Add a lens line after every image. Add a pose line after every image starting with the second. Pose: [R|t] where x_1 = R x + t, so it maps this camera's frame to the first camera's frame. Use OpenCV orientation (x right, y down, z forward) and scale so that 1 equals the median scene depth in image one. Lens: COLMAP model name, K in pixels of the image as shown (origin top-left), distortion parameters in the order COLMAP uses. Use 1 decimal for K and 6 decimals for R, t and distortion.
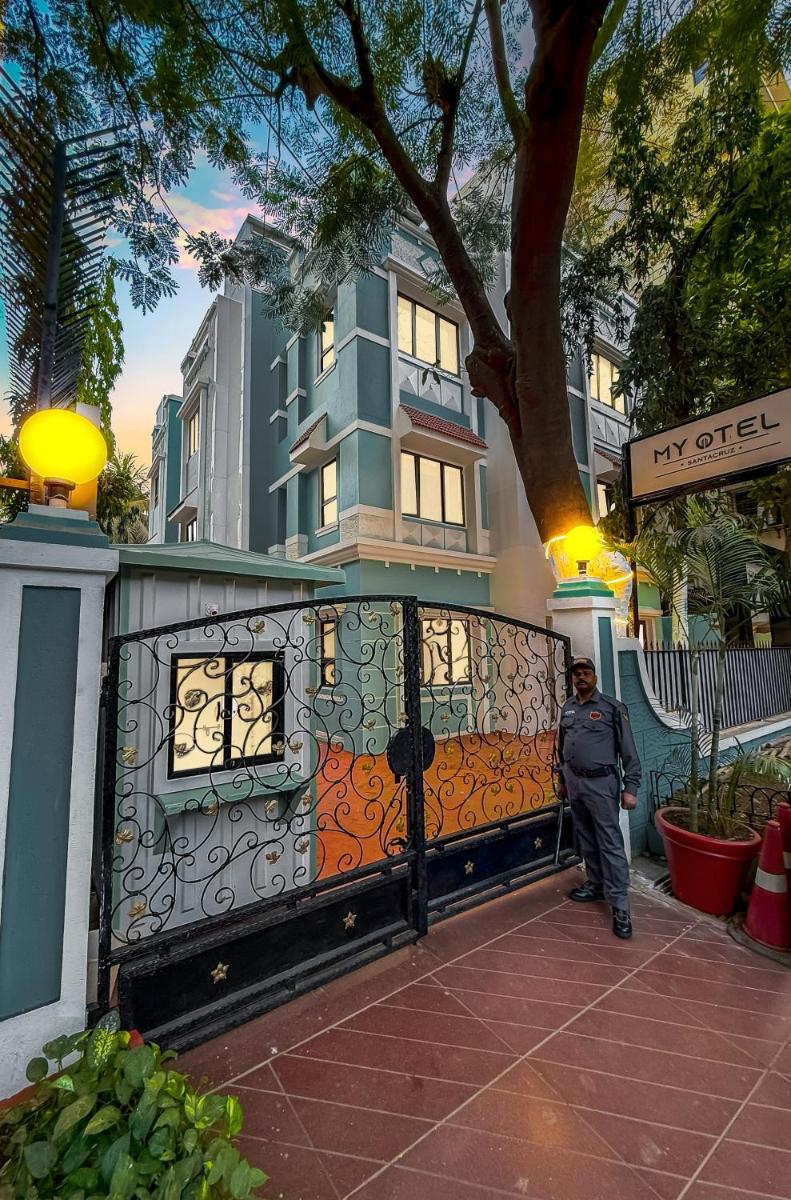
lens RADIAL K [[484.7, 0, 399.9], [0, 484.7, 600.8], [0, 0, 1]] dist [-0.000329, 0.000016]
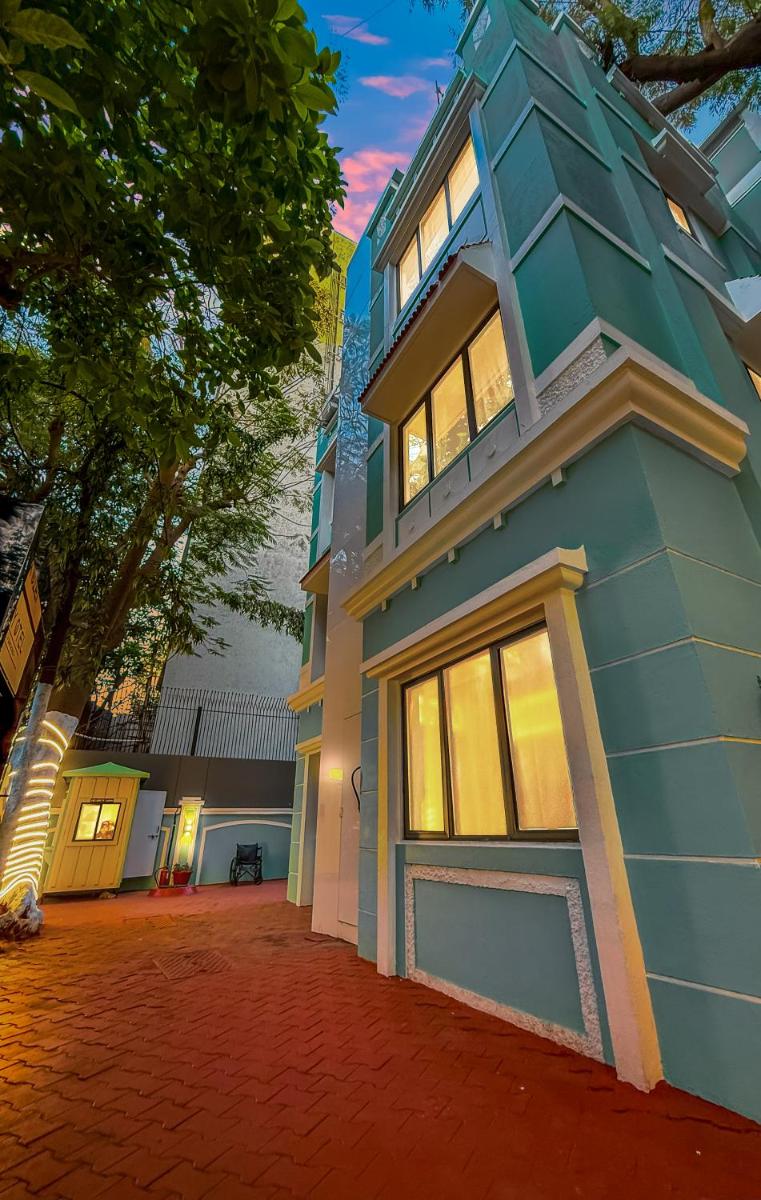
lens RADIAL K [[487.7, 0, 381.9], [0, 487.7, 599.3], [0, 0, 1]] dist [-0.000024, -0.000001]
pose [[-0.119697, -0.407656, -0.905257, 0.429868], [0.098920, 0.902378, -0.419439, -0.176260], [0.987870, -0.139754, -0.067687, 0.948831]]
